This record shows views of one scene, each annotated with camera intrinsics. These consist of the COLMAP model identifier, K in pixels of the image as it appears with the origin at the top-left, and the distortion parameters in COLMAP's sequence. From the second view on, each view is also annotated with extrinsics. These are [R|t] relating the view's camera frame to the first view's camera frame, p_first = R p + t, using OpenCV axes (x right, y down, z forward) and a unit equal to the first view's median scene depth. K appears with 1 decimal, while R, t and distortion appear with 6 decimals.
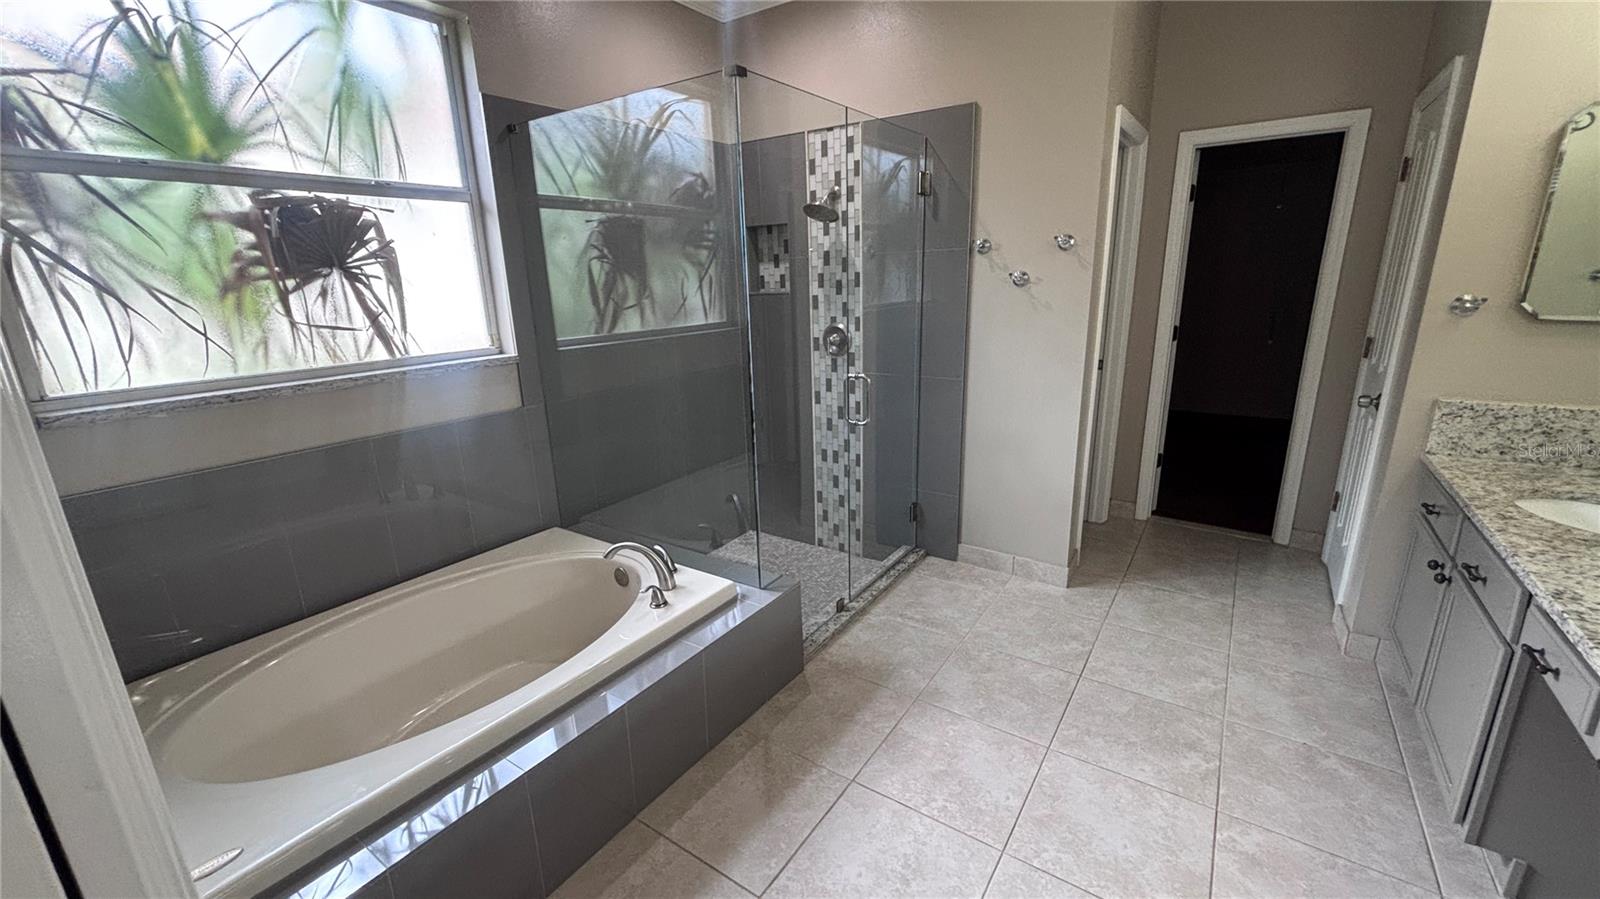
lens RADIAL K [[643.0, 0, 799.8], [0, 643.0, 451.8], [0, 0, 1]] dist [0.001421, 0.000307]
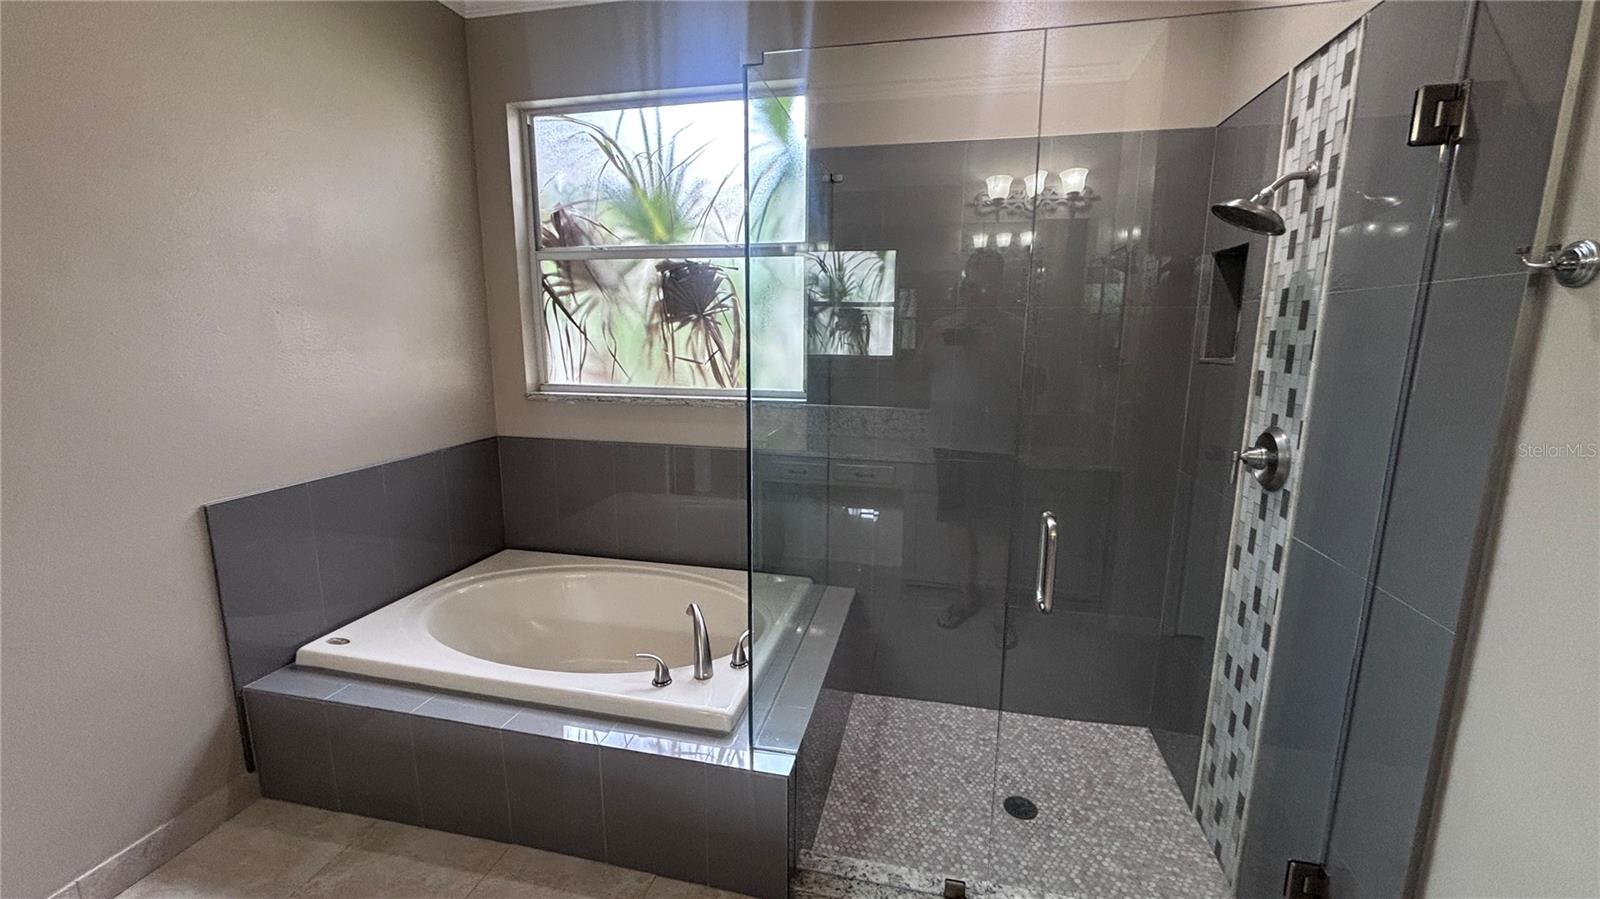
lens RADIAL K [[643.0, 0, 801.9], [0, 643.0, 450.5], [0, 0, 1]] dist [0.001421, 0.000307]
pose [[0.374202, 0.197435, -0.906086, 0.493558], [-0.264180, 0.959283, 0.099924, -0.174685], [0.888922, 0.201978, 0.411124, 0.597127]]
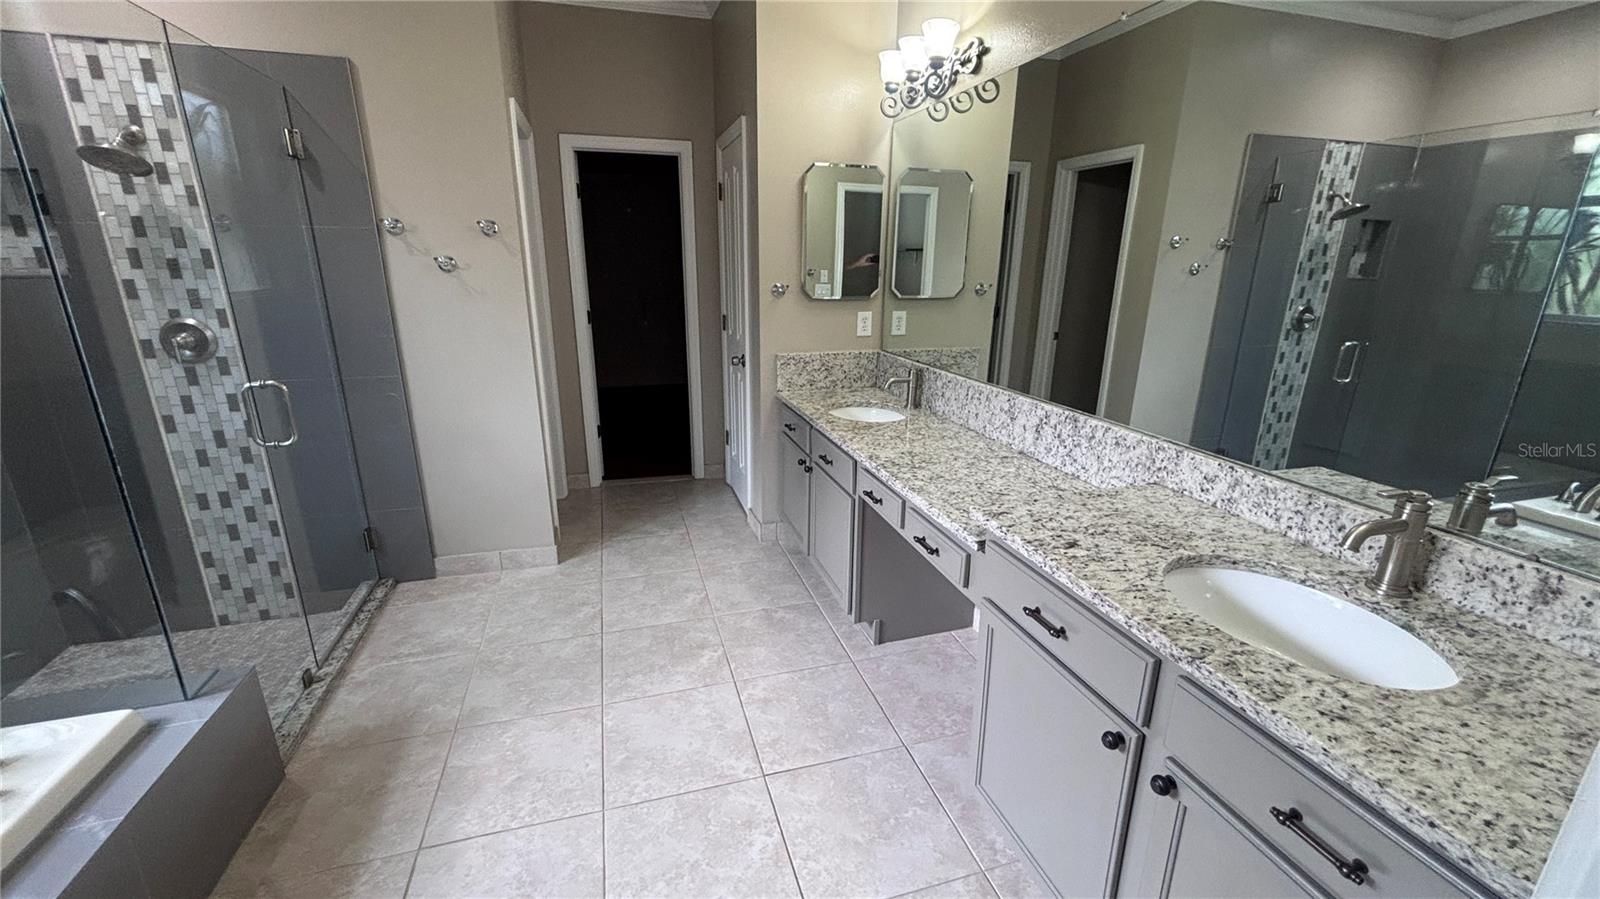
lens RADIAL K [[643.0, 0, 796.9], [0, 643.0, 451.3], [0, 0, 1]] dist [0.001421, 0.000307]
pose [[0.630567, -0.191872, 0.752044, -0.103662], [0.182356, 0.978462, 0.096739, 0.002477], [-0.754408, 0.076139, 0.651975, 0.020351]]
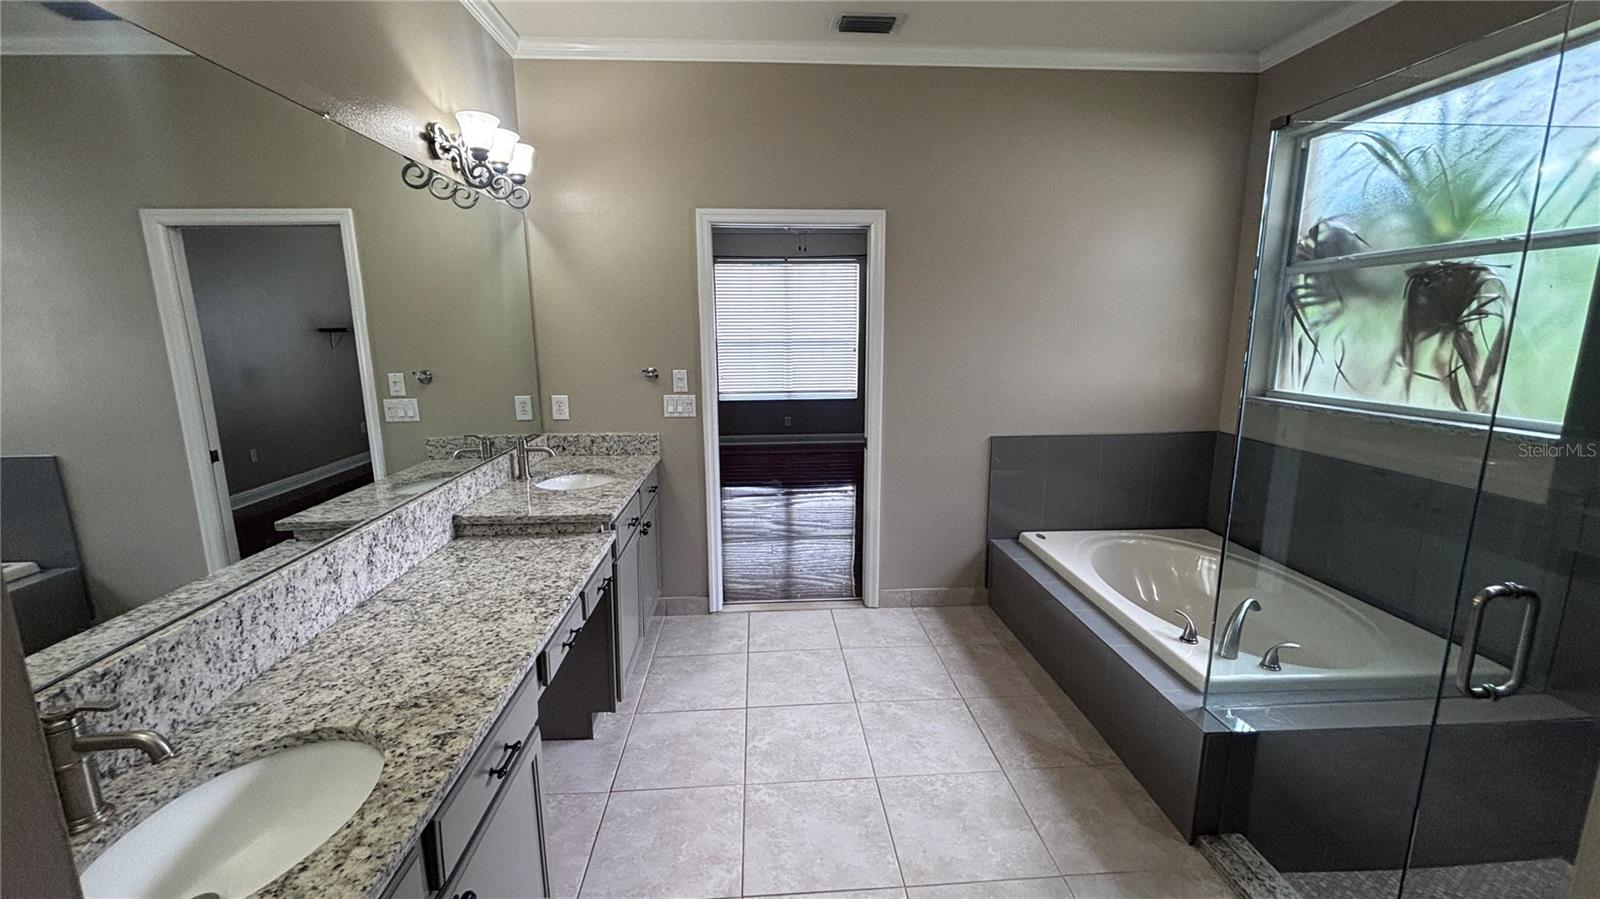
lens RADIAL K [[643.0, 0, 801.5], [0, 643.0, 453.3], [0, 0, 1]] dist [0.001421, 0.000307]
pose [[-0.780193, 0.150238, -0.607230, 0.726509], [-0.139408, 0.904556, 0.402918, -0.316585], [0.609807, 0.399006, -0.684784, 0.986310]]
